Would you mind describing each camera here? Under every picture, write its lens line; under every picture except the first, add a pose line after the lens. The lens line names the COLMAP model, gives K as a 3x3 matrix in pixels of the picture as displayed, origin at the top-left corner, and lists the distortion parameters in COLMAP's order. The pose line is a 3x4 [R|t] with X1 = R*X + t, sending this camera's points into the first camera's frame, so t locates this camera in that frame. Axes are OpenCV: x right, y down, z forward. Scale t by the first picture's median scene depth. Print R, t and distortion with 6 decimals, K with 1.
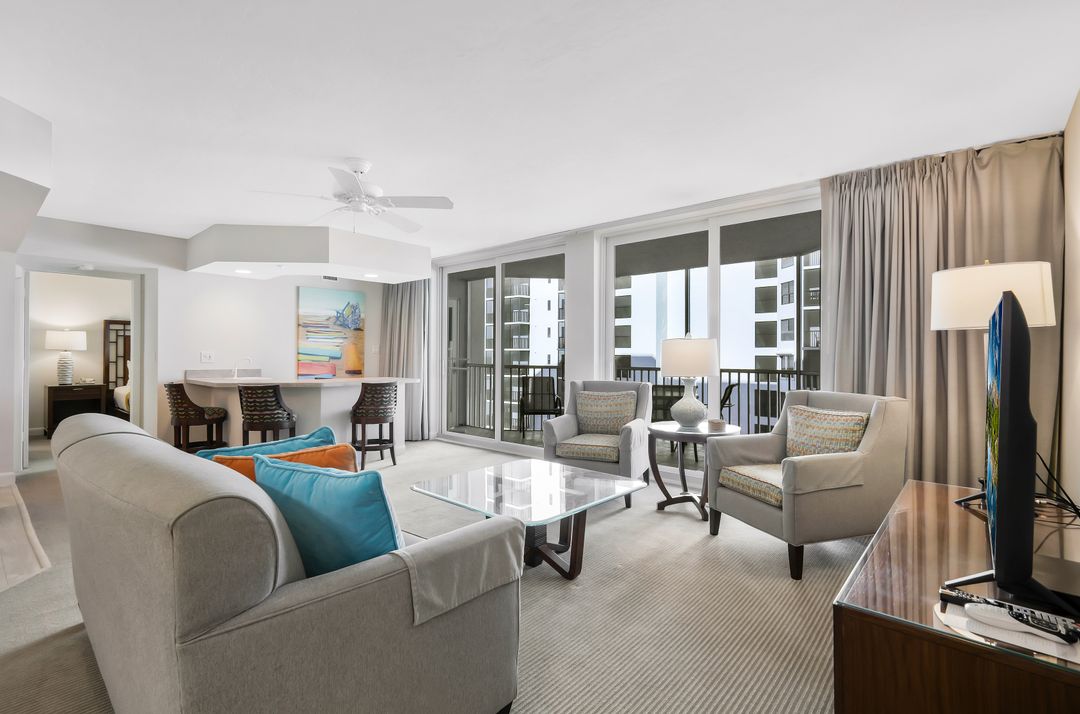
lens RADIAL K [[495.6, 0, 538.9], [0, 495.6, 352.2], [0, 0, 1]] dist [0.002190, -0.000052]
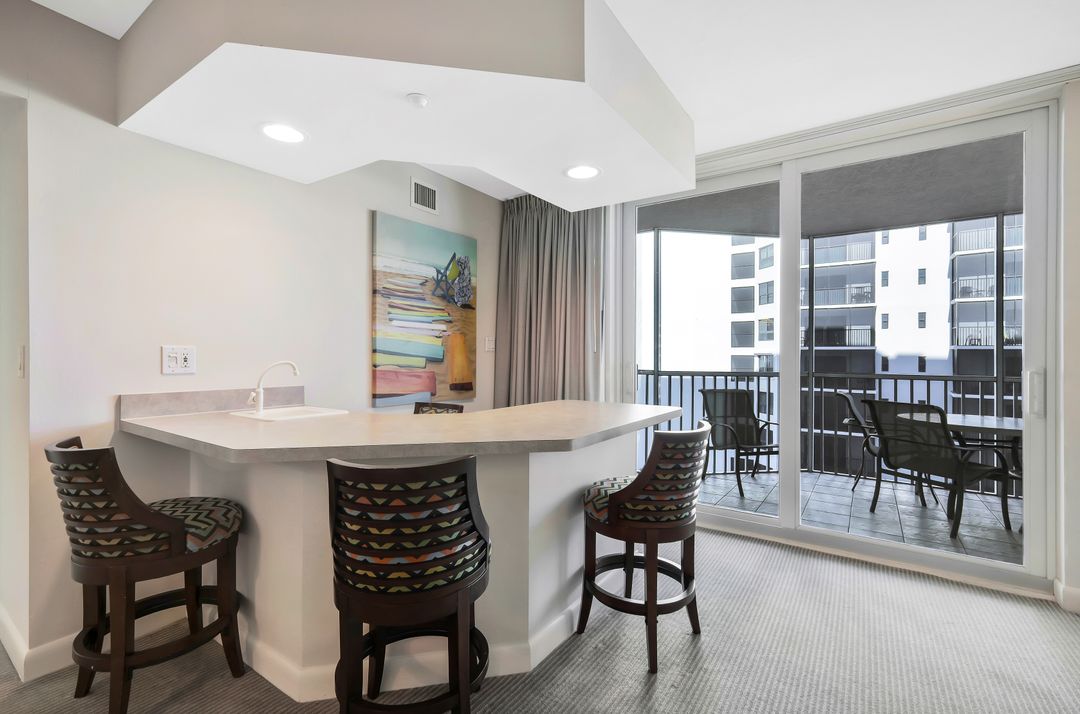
lens RADIAL K [[478.5, 0, 540.0], [0, 478.5, 357.0], [0, 0, 1]] dist [0.009100, 0.000168]
pose [[0.994038, 0.000666, 0.109036, -0.386831], [-0.001854, 0.999940, 0.010794, 0.002932], [-0.109022, -0.010932, 0.993979, 0.536717]]
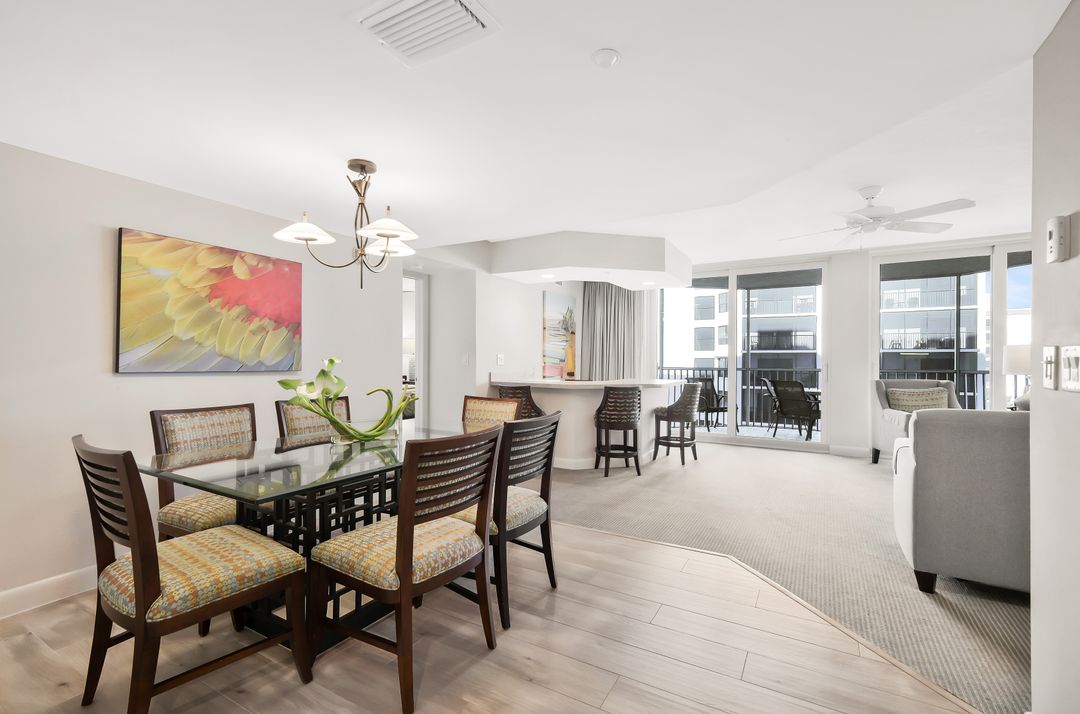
lens RADIAL K [[478.5, 0, 540.0], [0, 478.5, 357.0], [0, 0, 1]] dist [0.009100, 0.000168]
pose [[0.983727, 0.000979, 0.179668, -0.691753], [-0.001998, 0.999983, 0.005491, -0.001065], [-0.179660, -0.005761, 0.983712, 0.022576]]
